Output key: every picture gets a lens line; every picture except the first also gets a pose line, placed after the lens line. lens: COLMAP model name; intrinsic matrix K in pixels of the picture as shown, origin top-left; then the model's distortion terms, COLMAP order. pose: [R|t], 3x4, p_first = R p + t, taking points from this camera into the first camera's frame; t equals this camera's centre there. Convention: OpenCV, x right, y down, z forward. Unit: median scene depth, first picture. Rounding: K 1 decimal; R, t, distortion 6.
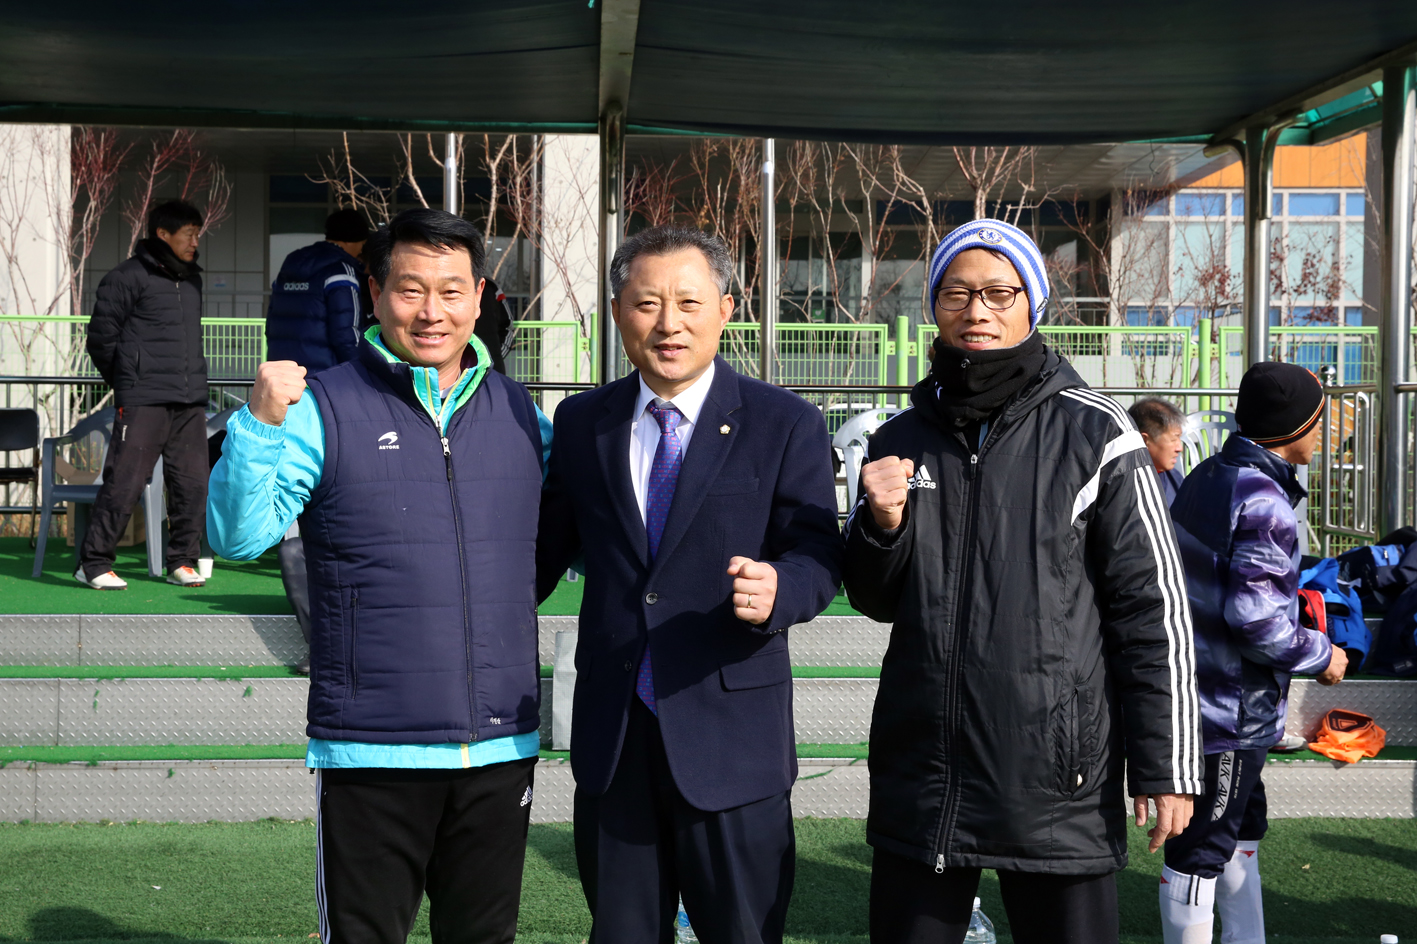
lens RADIAL K [[1851.4, 0, 673.5], [0, 1851.4, 404.5], [0, 0, 1]] dist [0.012529, 0.028652]
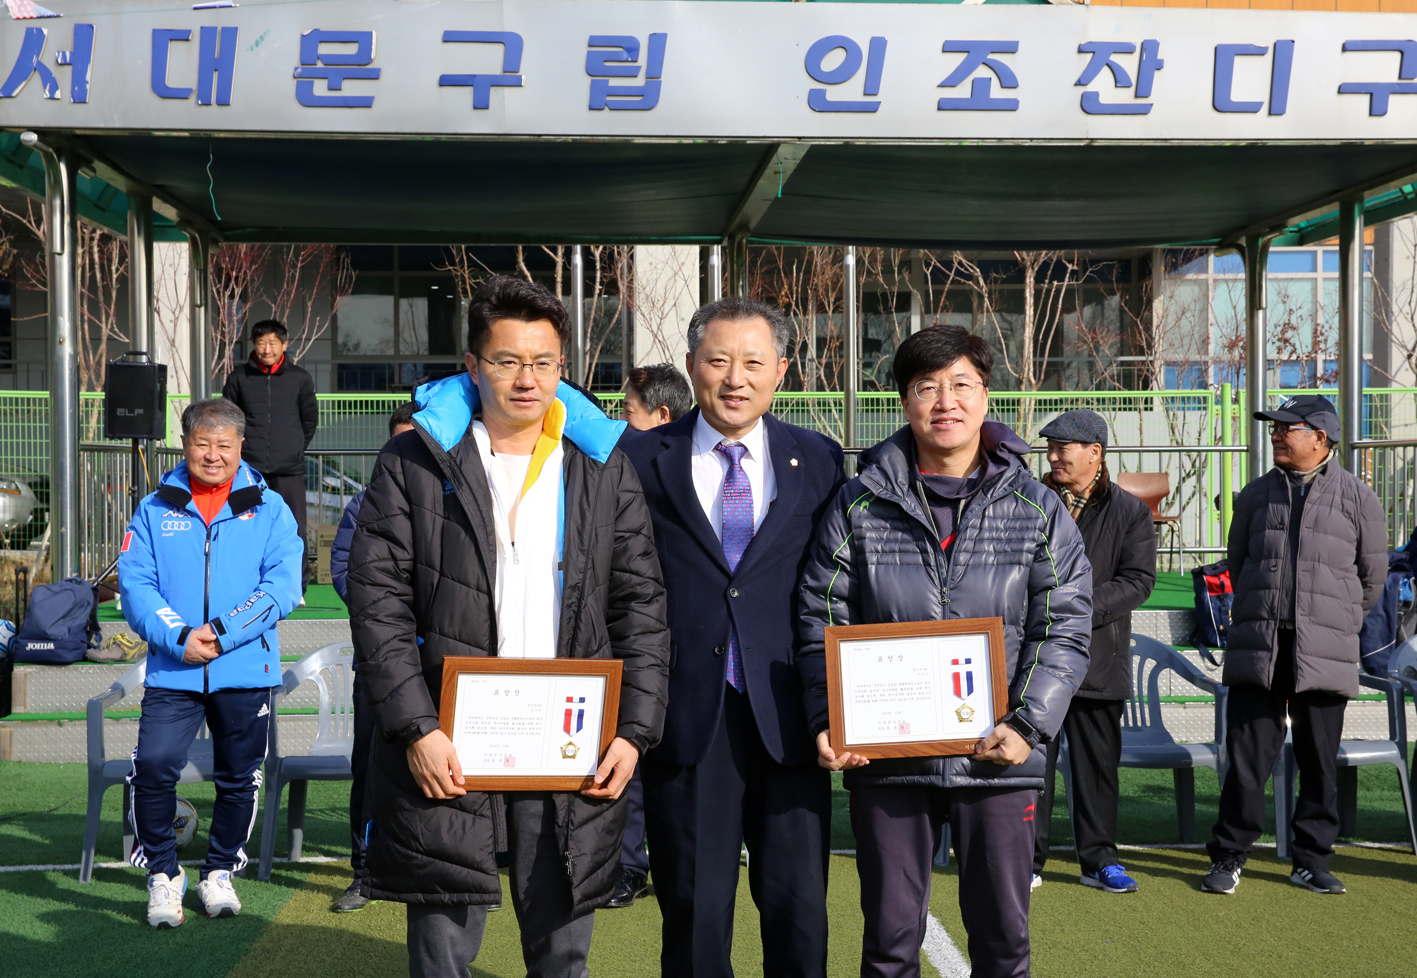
lens RADIAL K [[2104.7, 0, 644.0], [0, 2104.7, 445.3], [0, 0, 1]] dist [-0.079373, 0.134423]
pose [[0.999825, -0.013038, -0.013397, -0.054029], [0.012938, 0.999888, -0.007588, -0.002417], [0.013494, 0.007413, 0.999881, -0.282649]]
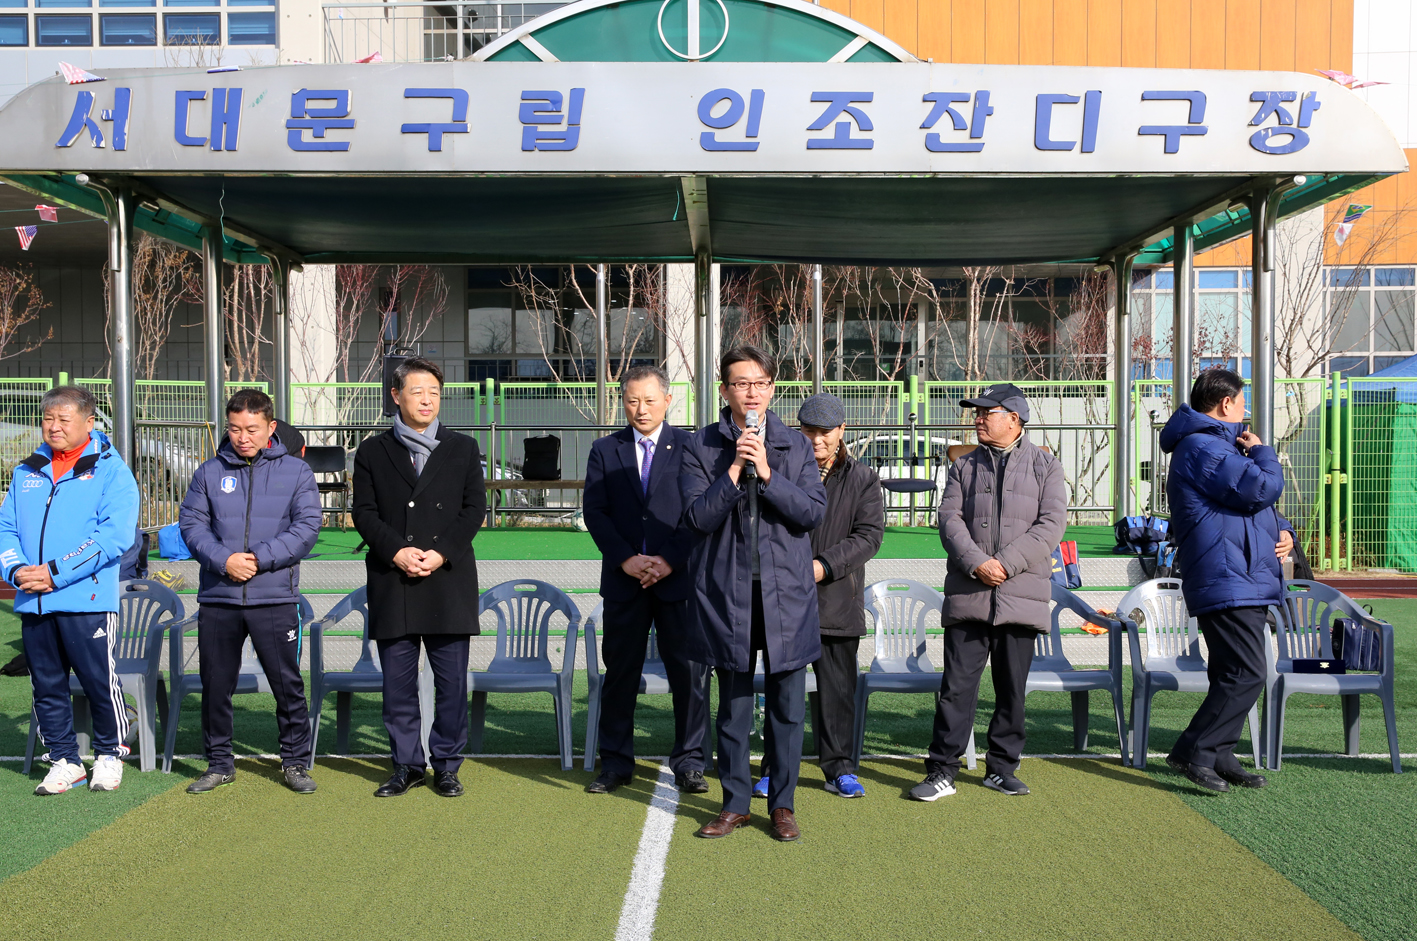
lens RADIAL K [[1612.5, 0, 708.5], [0, 1612.5, 470.5], [0, 0, 1]] dist [-0.112542, 0.051959]
pose [[0.998295, -0.009615, -0.057565, 0.032723], [0.010827, 0.999725, 0.020780, -0.001239], [0.057350, -0.021368, 0.998125, -0.240824]]
